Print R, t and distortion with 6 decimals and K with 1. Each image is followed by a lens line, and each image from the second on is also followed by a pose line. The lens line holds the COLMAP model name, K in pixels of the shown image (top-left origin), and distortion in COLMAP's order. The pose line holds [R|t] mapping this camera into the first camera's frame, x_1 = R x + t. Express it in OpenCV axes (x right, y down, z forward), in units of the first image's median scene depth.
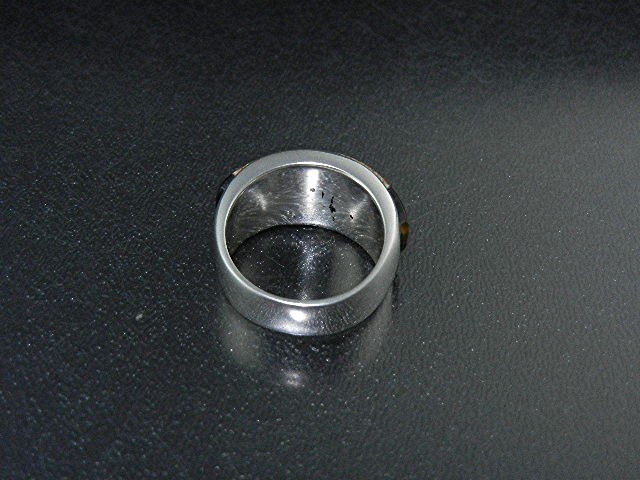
lens RADIAL K [[1196.9, 0, 320.0], [0, 1196.9, 240.0], [0, 0, 1]] dist [0.017092, -0.473261]
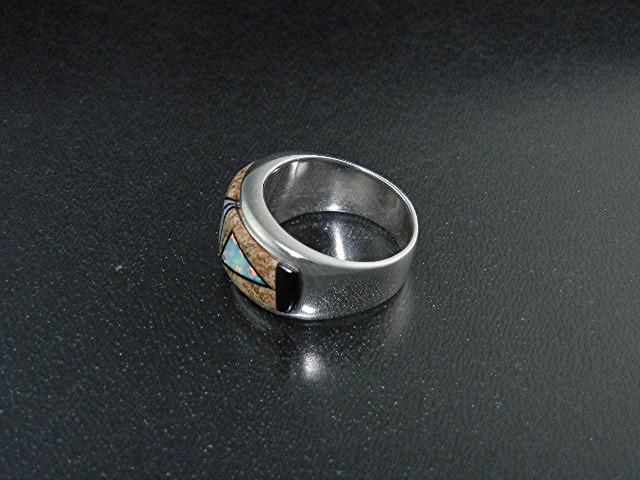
lens RADIAL K [[1196.9, 0, 320.0], [0, 1196.9, 240.0], [0, 0, 1]] dist [0.017092, -0.473261]
pose [[0.994596, 0.016812, -0.102455, 0.122596], [-0.018104, 0.999768, -0.011695, 0.044592], [0.102235, 0.013487, 0.994669, -0.032077]]
